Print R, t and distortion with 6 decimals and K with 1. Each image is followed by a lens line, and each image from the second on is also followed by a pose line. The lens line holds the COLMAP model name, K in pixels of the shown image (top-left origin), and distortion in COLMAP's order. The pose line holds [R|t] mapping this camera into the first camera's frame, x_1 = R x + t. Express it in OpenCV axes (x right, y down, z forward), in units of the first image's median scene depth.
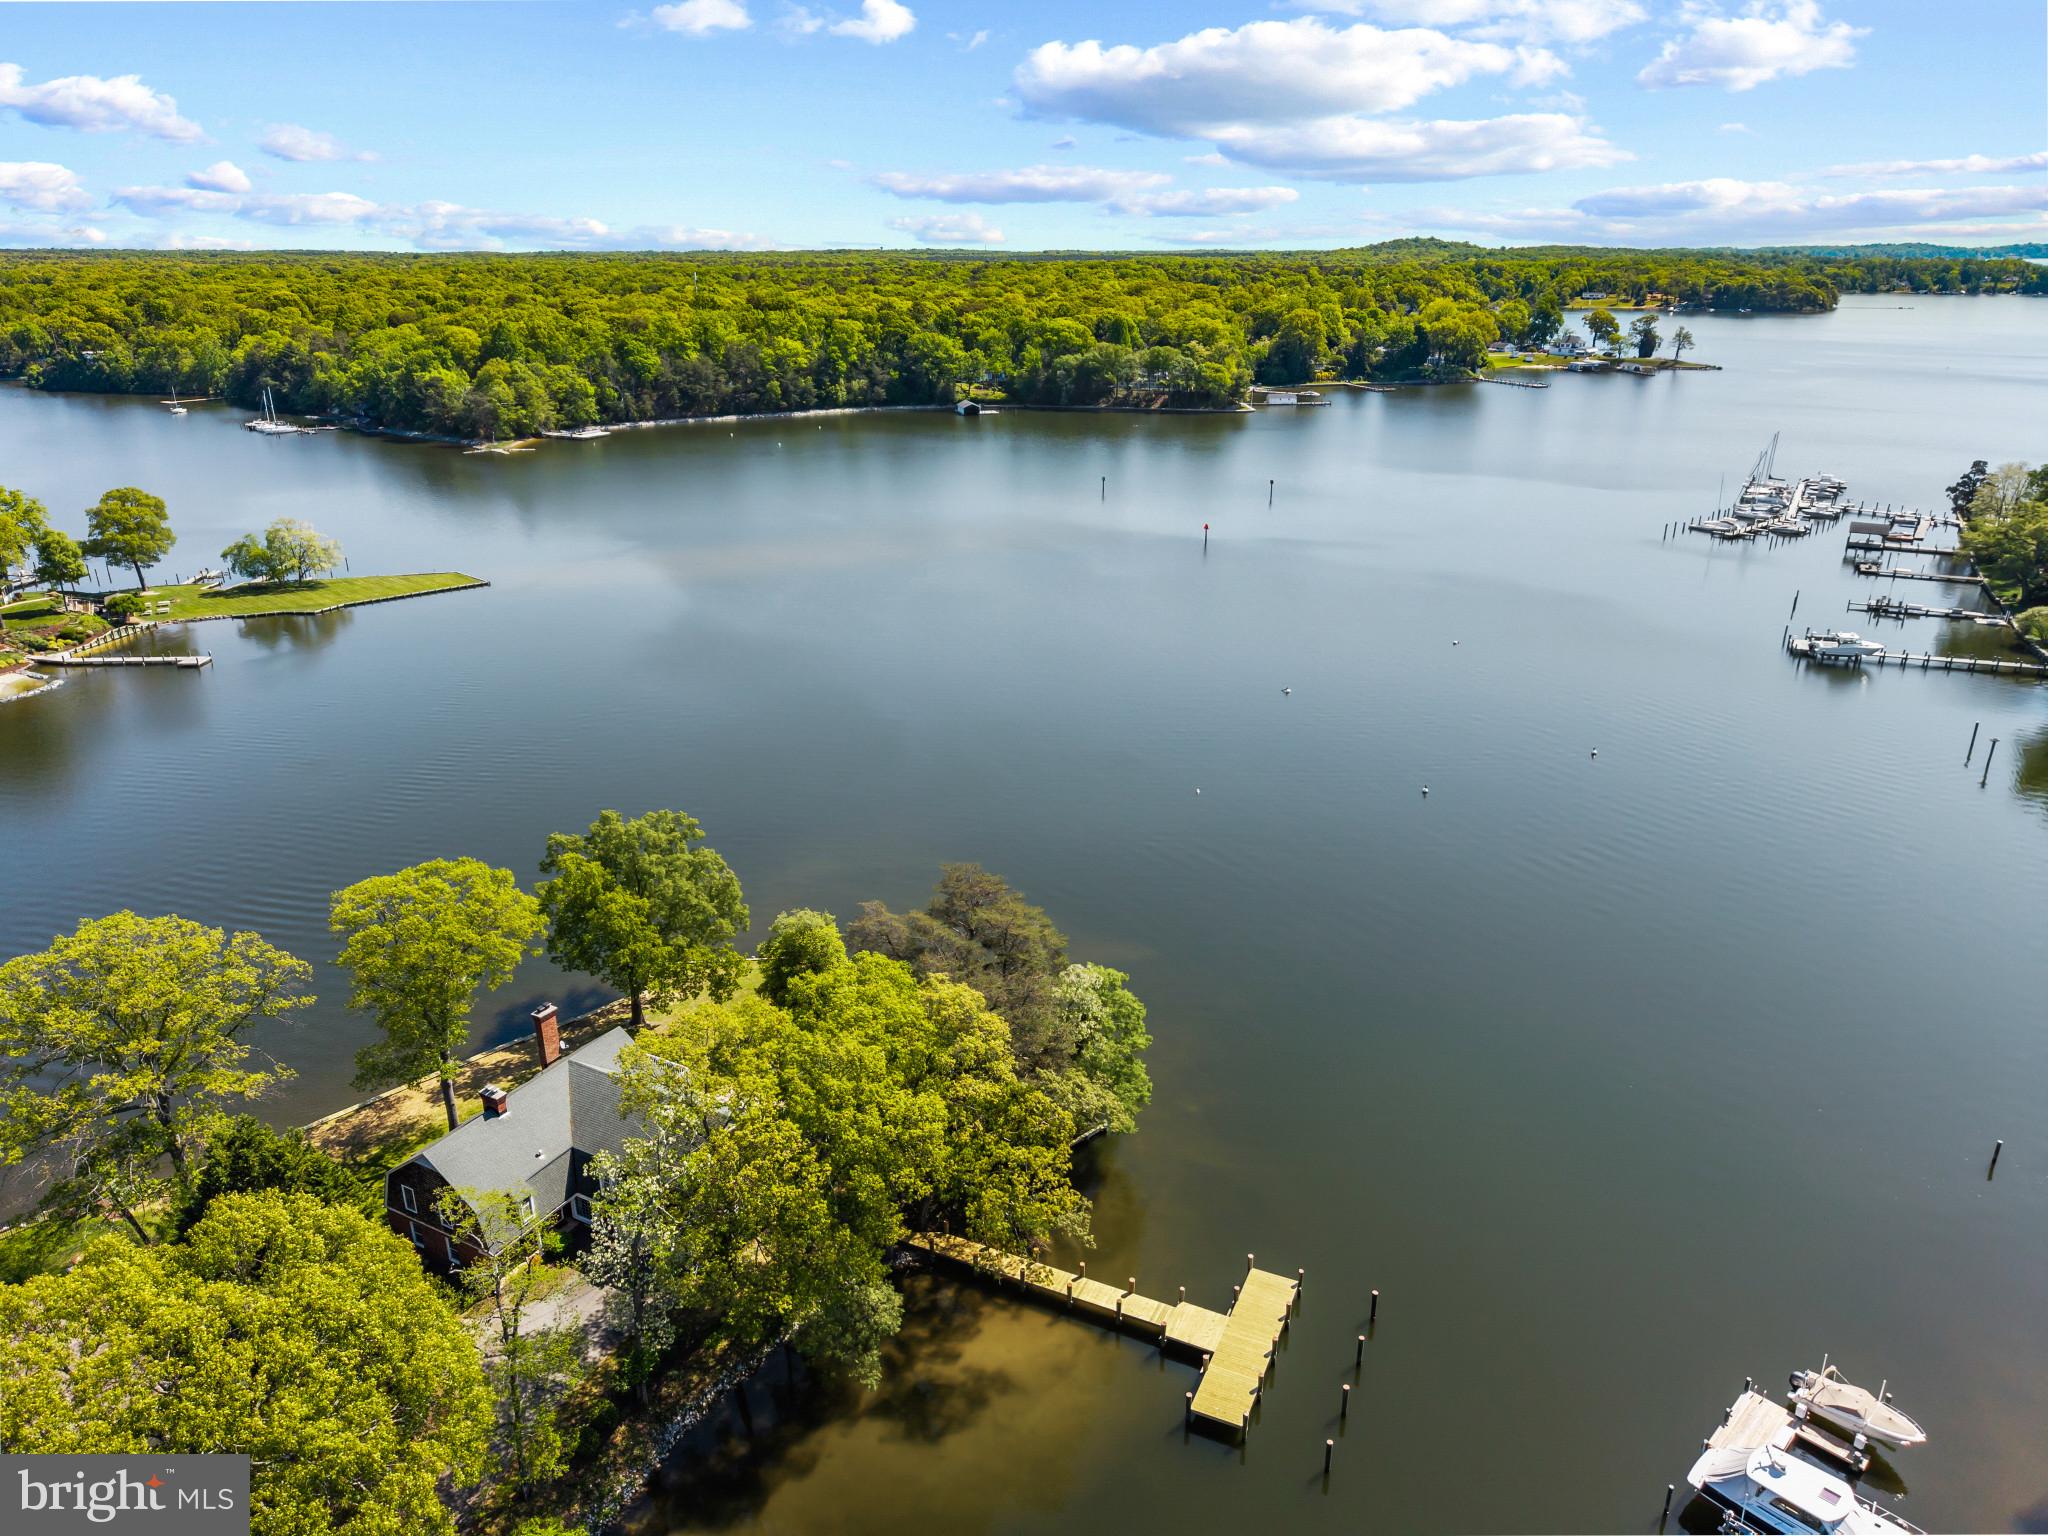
lens RADIAL K [[1408.1, 0, 1024.0], [0, 1408.1, 768.0], [0, 0, 1]] dist [0.026762, -0.017422]
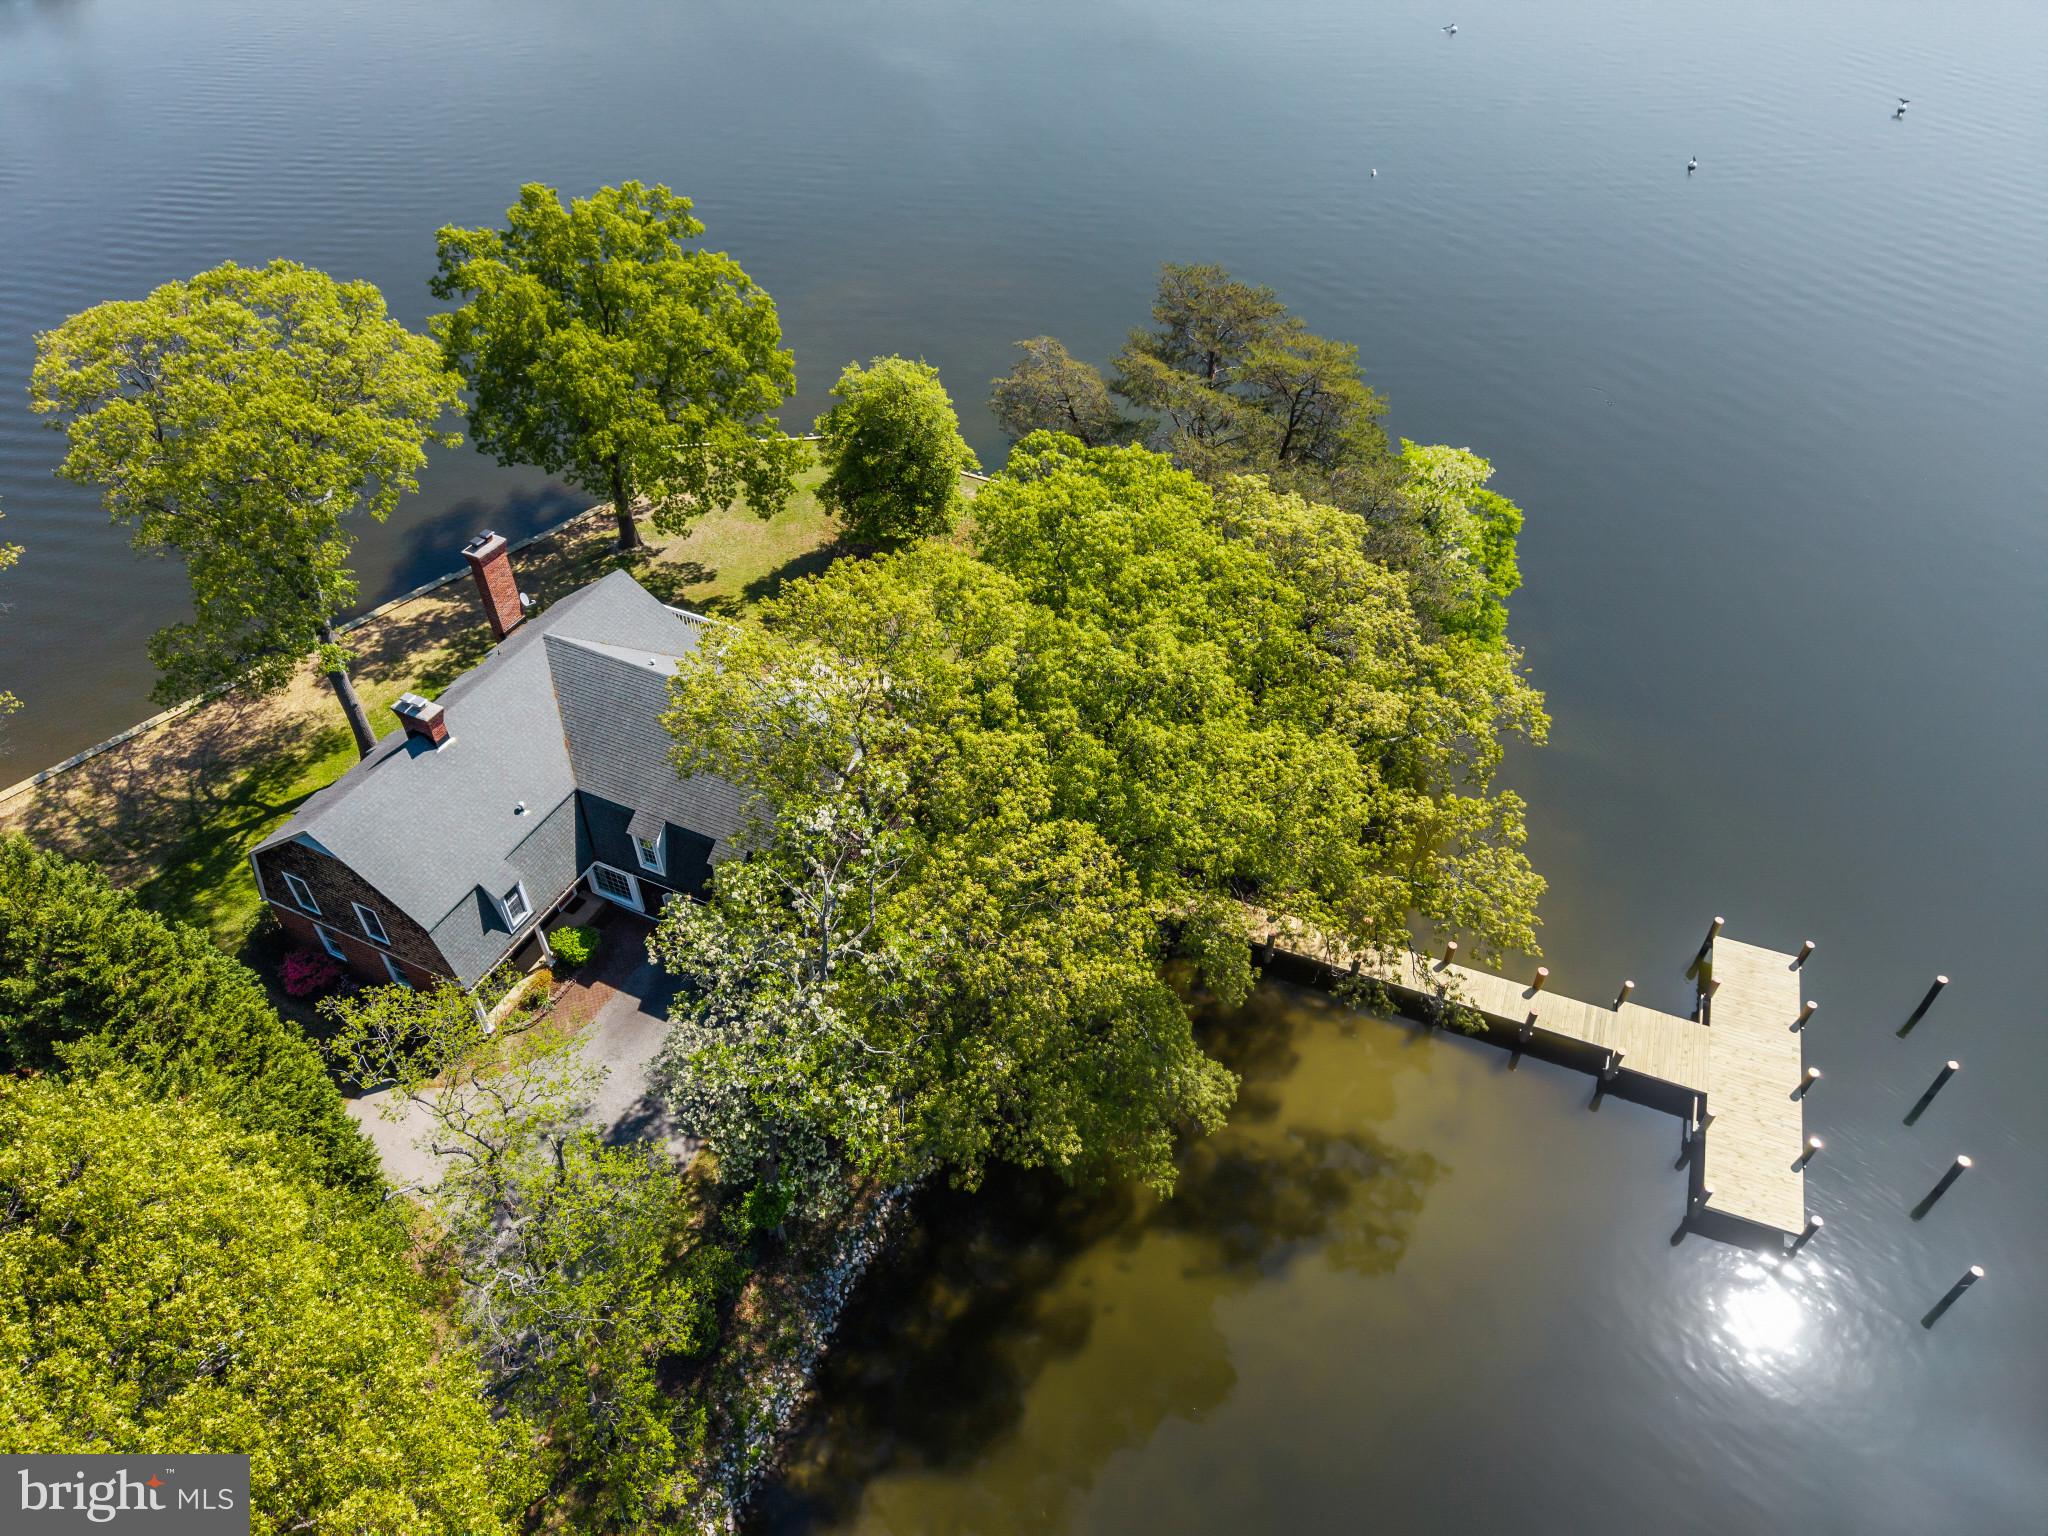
lens RADIAL K [[1347.3, 0, 1013.0], [0, 1347.3, 770.6], [0, 0, 1]] dist [0.013418, -0.007112]
pose [[0.998290, -0.034300, 0.047332, -0.151277], [0.013500, 0.923136, 0.384237, 0.047561], [-0.056873, -0.382941, 0.922020, 0.438826]]
